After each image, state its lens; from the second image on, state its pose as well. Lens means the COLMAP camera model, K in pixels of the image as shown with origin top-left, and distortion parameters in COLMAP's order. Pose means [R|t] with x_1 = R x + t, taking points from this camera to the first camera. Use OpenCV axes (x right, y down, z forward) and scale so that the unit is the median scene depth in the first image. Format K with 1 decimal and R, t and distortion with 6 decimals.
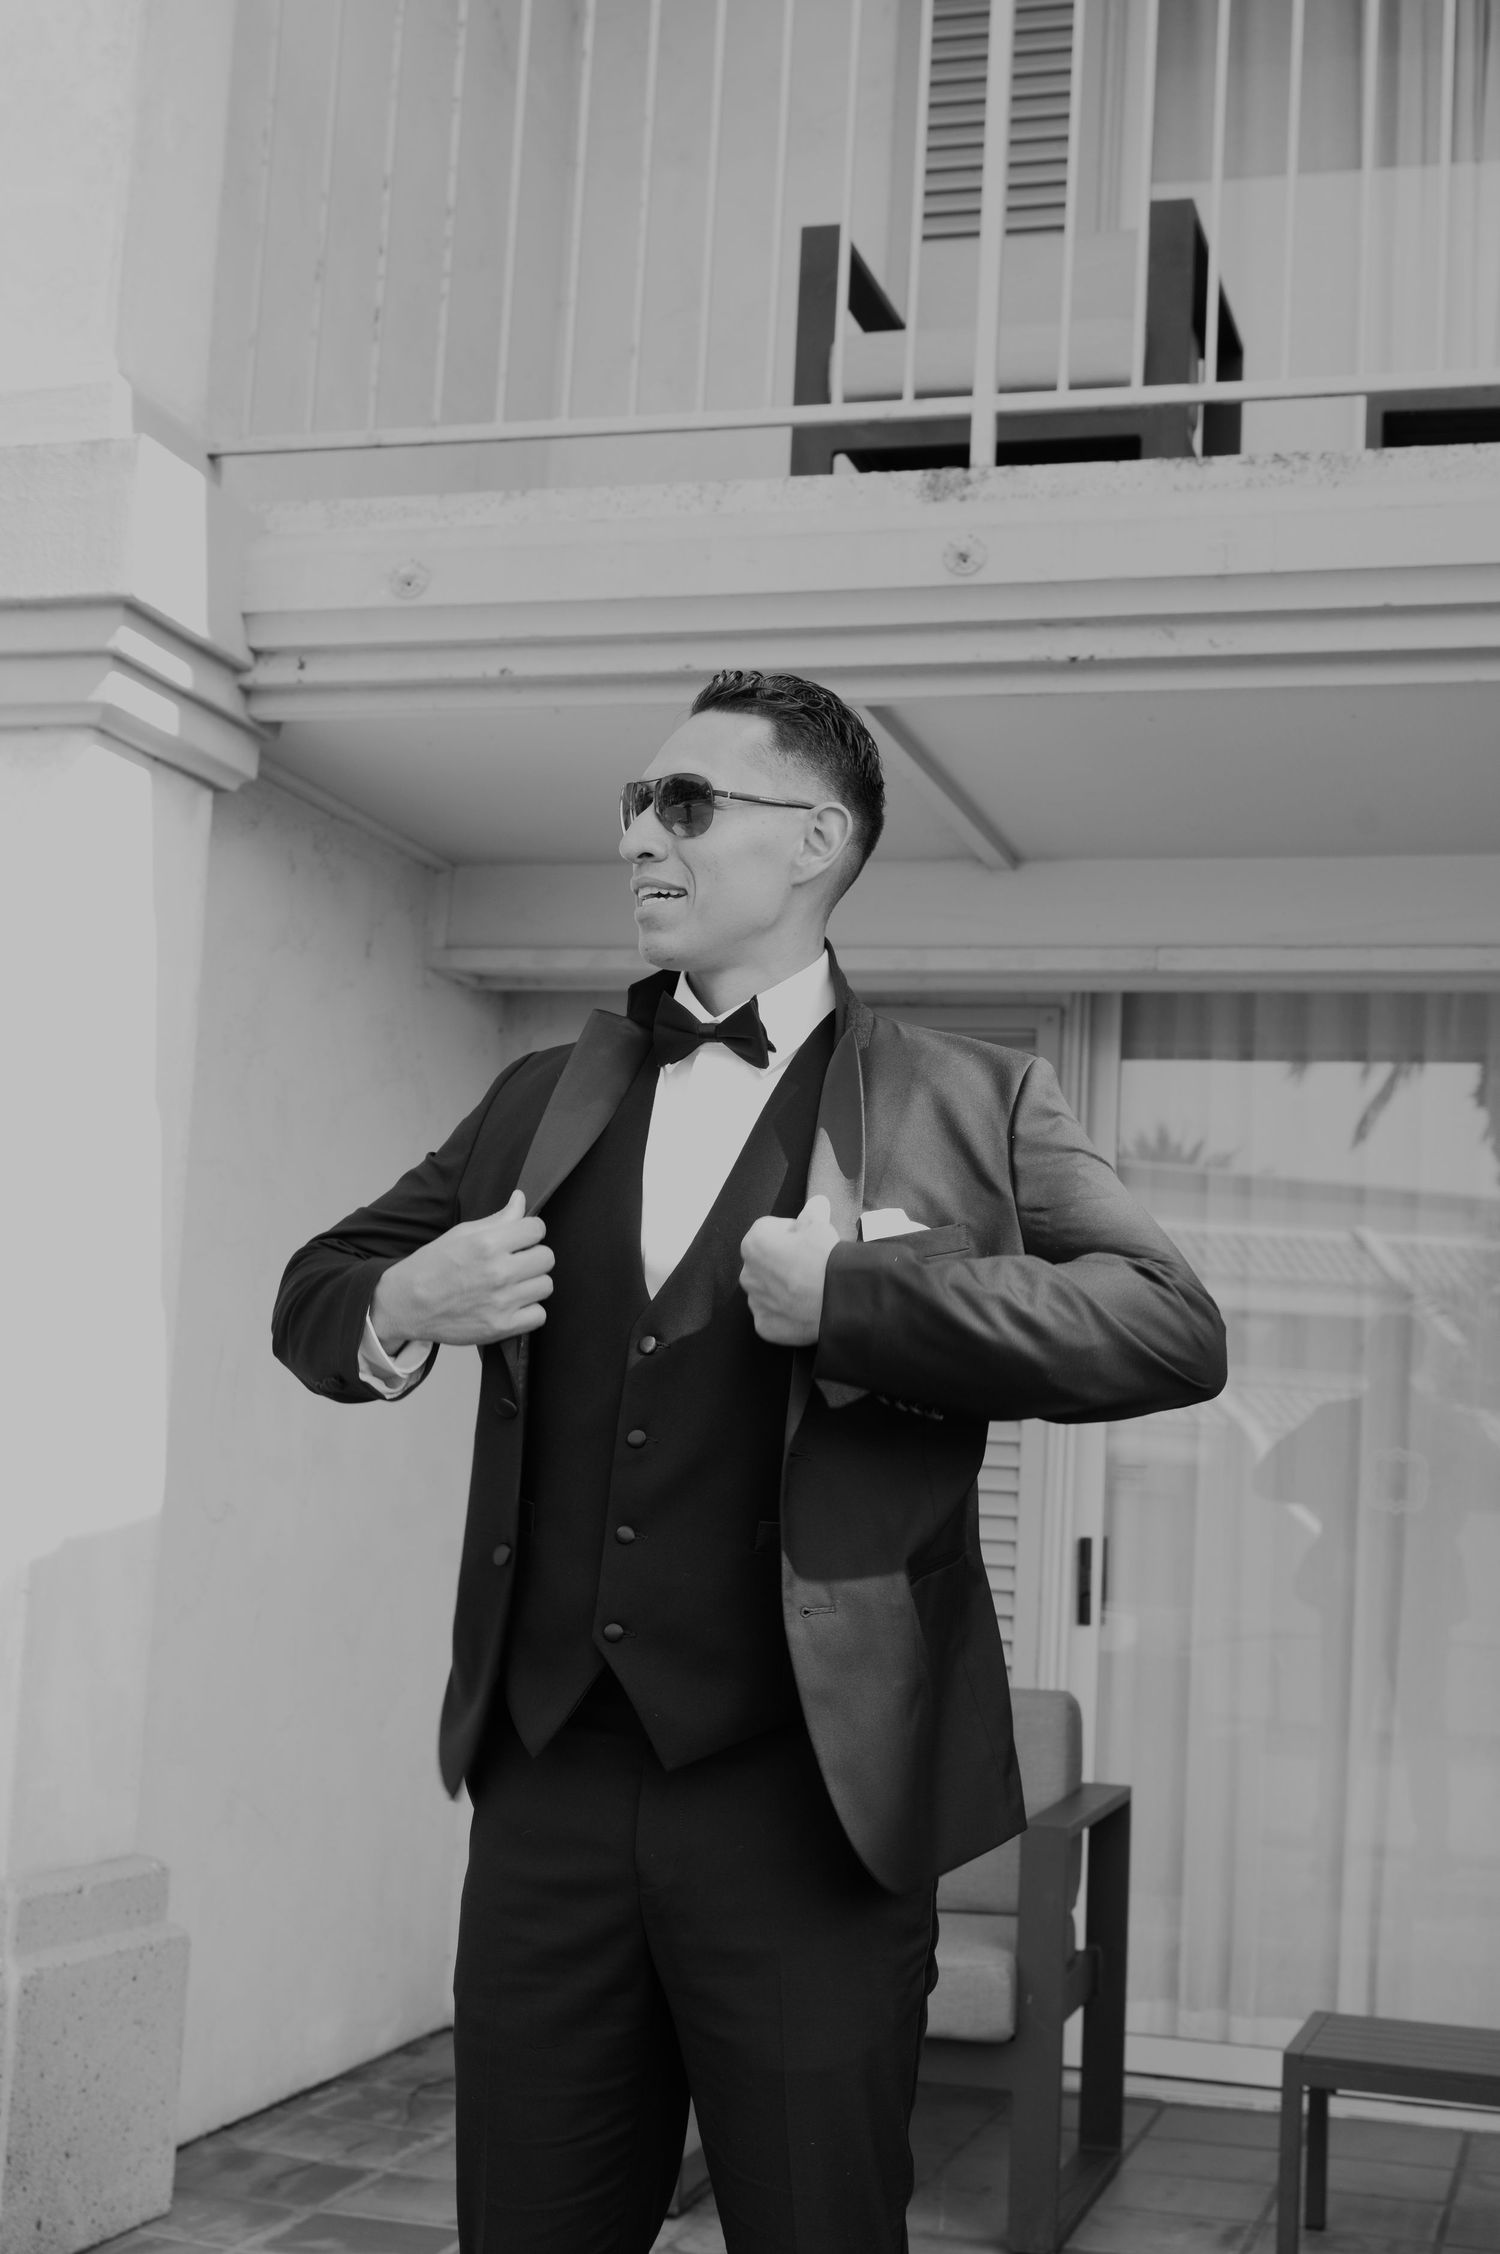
lens RADIAL K [[3065.8, 0, 739.1], [0, 3065.8, 1111.9], [0, 0, 1]] dist [0.006034, 0.000000]
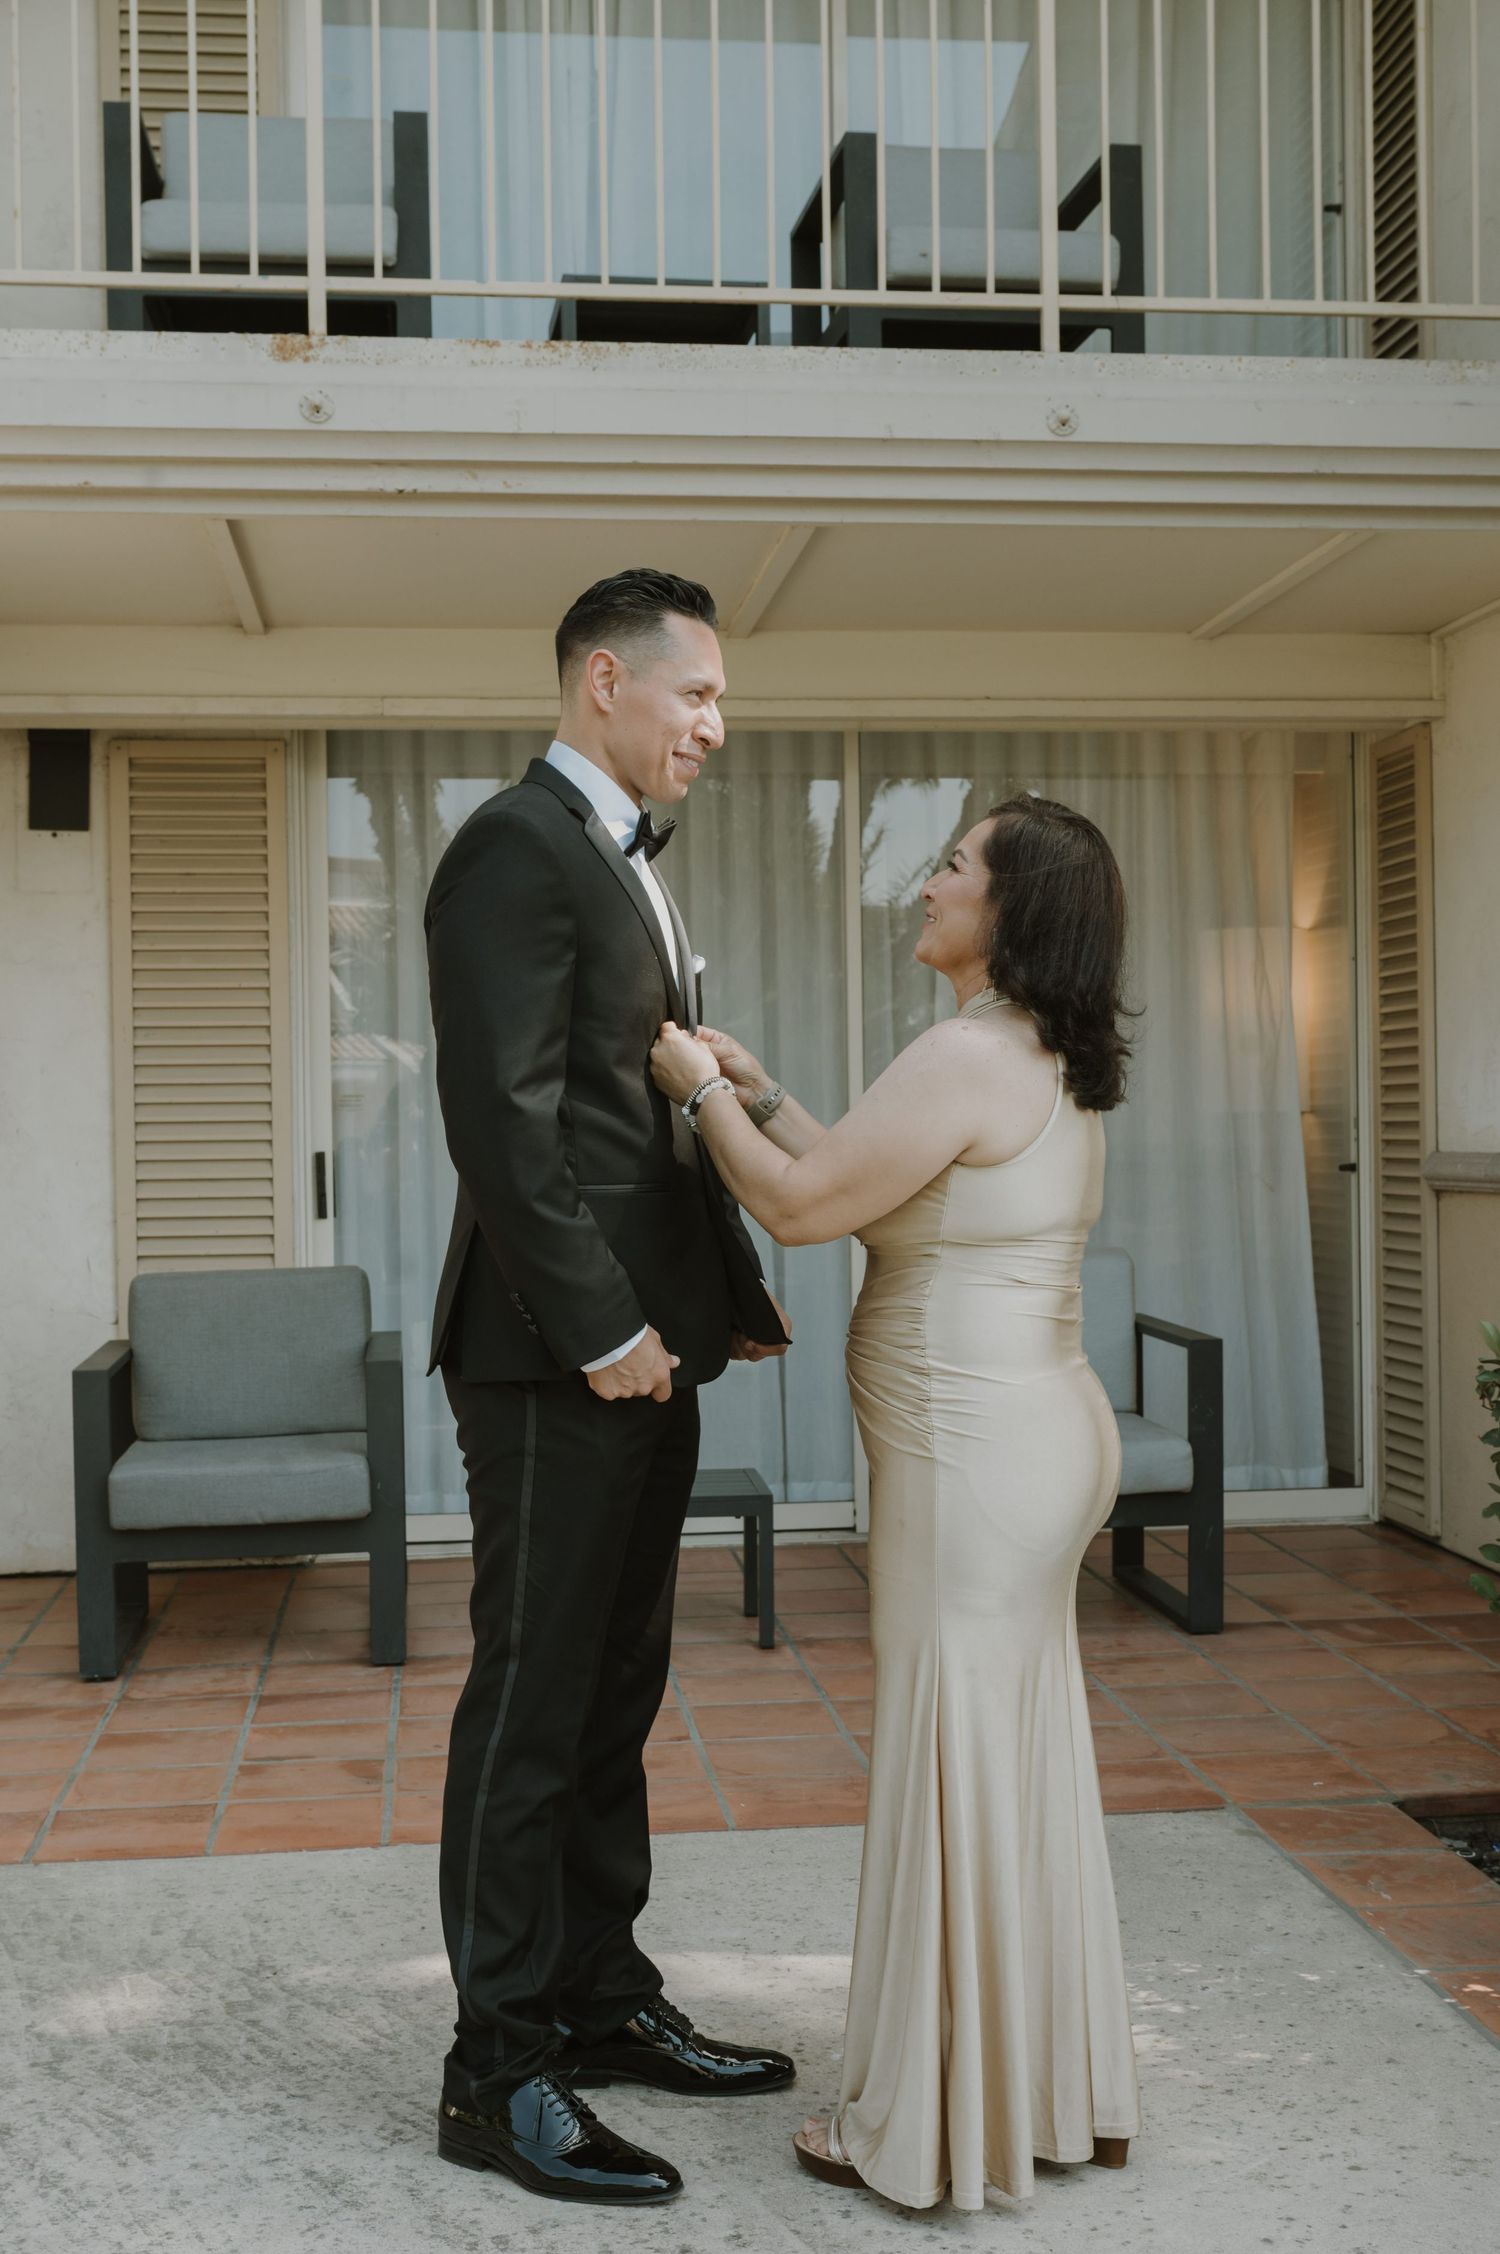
lens RADIAL K [[2644.8, 0, 794.6], [0, 2644.8, 1129.0], [0, 0, 1]] dist [-0.012335, 0.000000]
pose [[0.909164, -0.065098, 0.411319, -0.205704], [0.010497, 0.990975, 0.133635, -0.023585], [-0.416306, -0.117178, 0.901642, -0.119526]]
